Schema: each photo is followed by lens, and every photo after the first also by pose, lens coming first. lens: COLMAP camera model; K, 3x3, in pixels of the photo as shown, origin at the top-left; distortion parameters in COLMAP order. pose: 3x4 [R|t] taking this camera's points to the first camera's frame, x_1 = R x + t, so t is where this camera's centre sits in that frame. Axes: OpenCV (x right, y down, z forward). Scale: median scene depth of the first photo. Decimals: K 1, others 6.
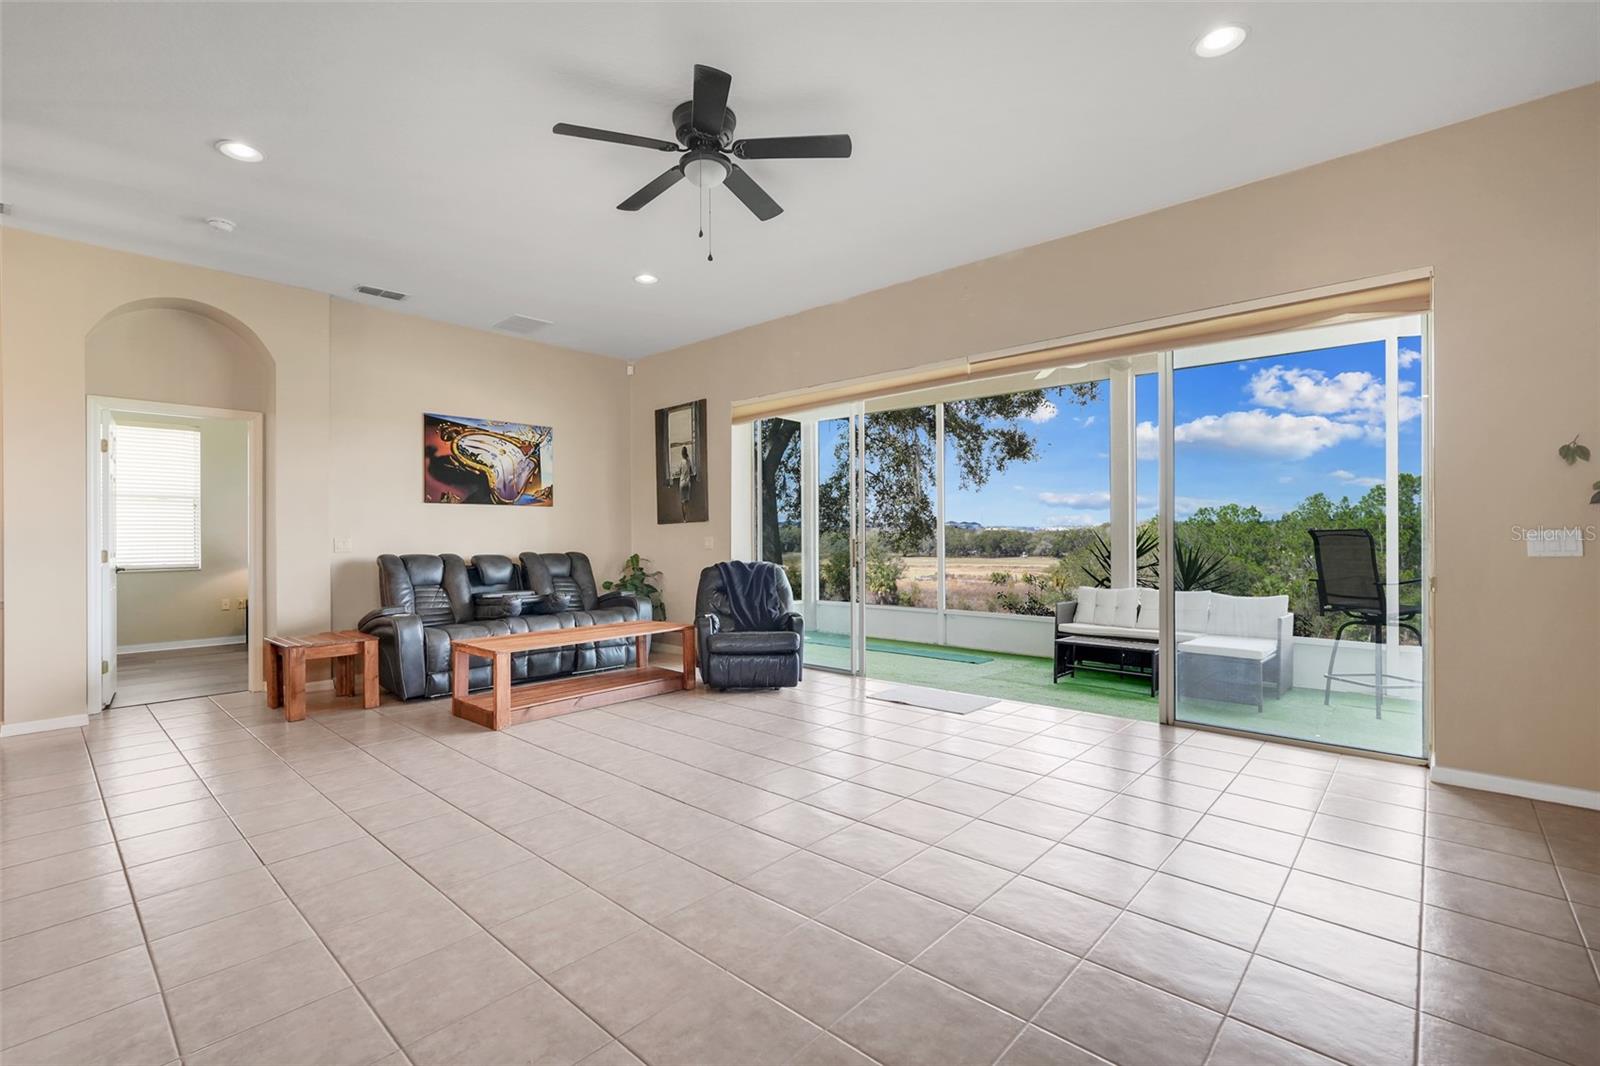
lens RADIAL K [[709.7, 0, 784.8], [0, 709.7, 546.1], [0, 0, 1]] dist [-0.012126, 0.003527]
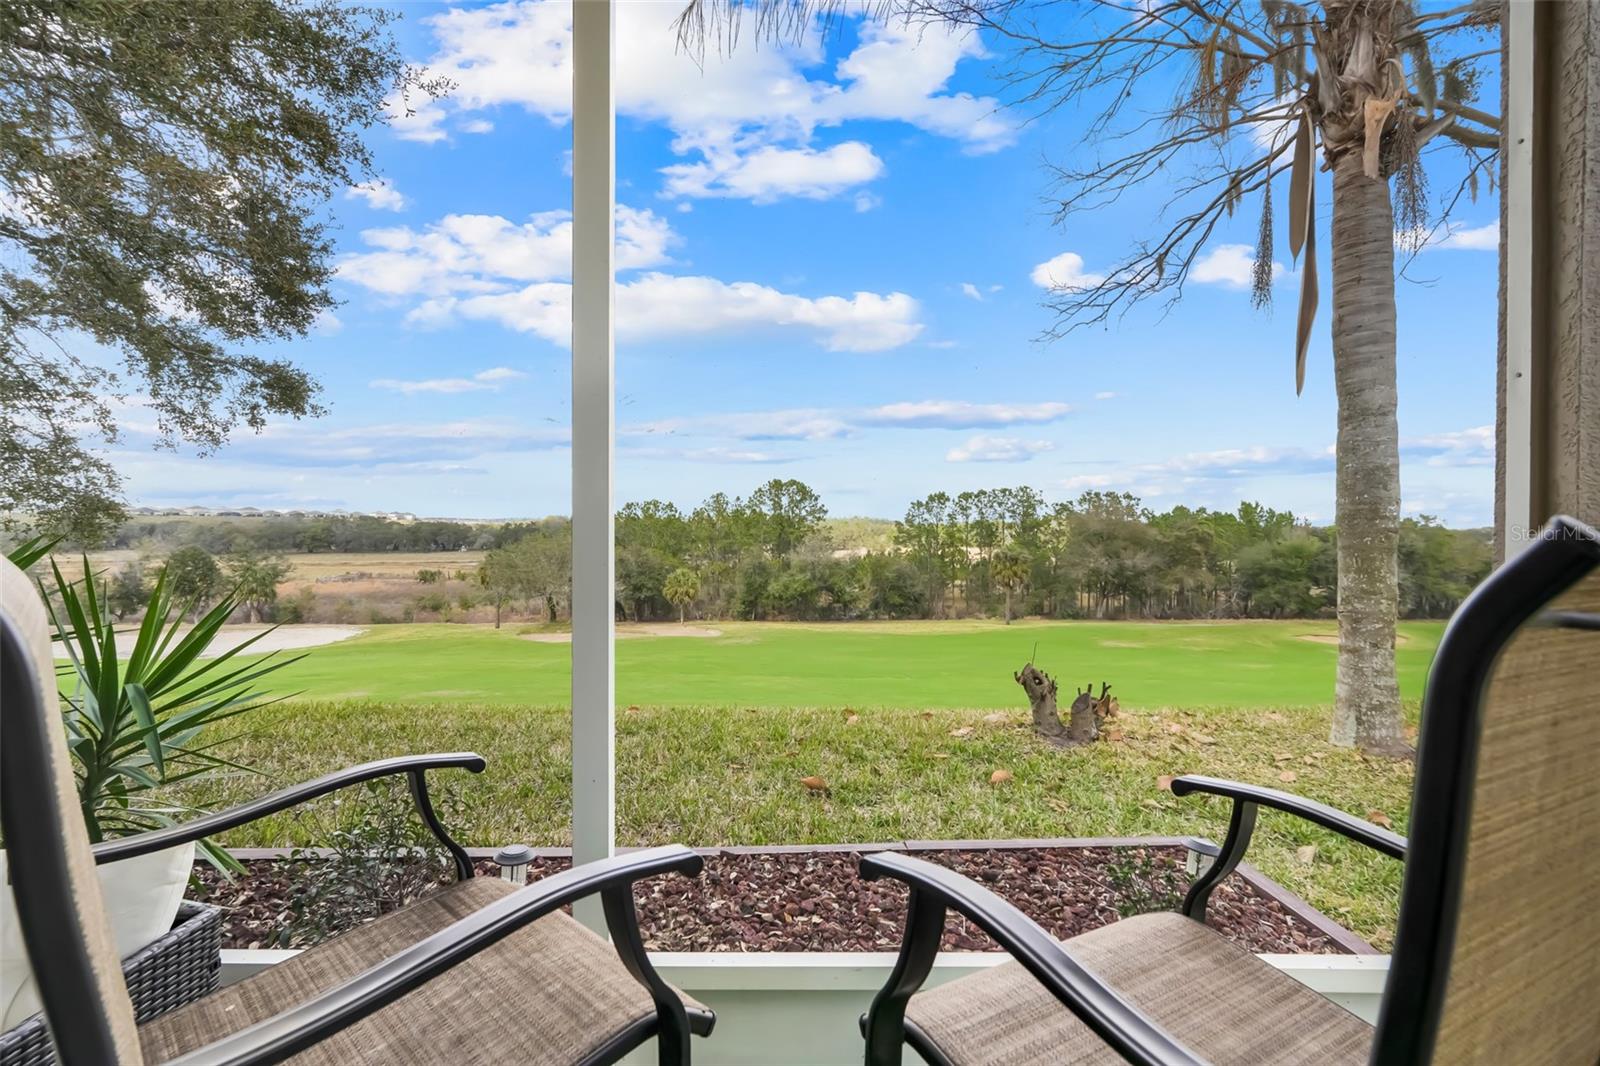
lens RADIAL K [[719.2, 0, 806.2], [0, 719.2, 538.9], [0, 0, 1]] dist [-0.012049, 0.002040]
pose [[0.736983, -0.002006, 0.675908, 0.847488], [0.002176, 0.999997, 0.000595, -0.009899], [-0.675907, 0.001032, 0.736986, 0.583112]]
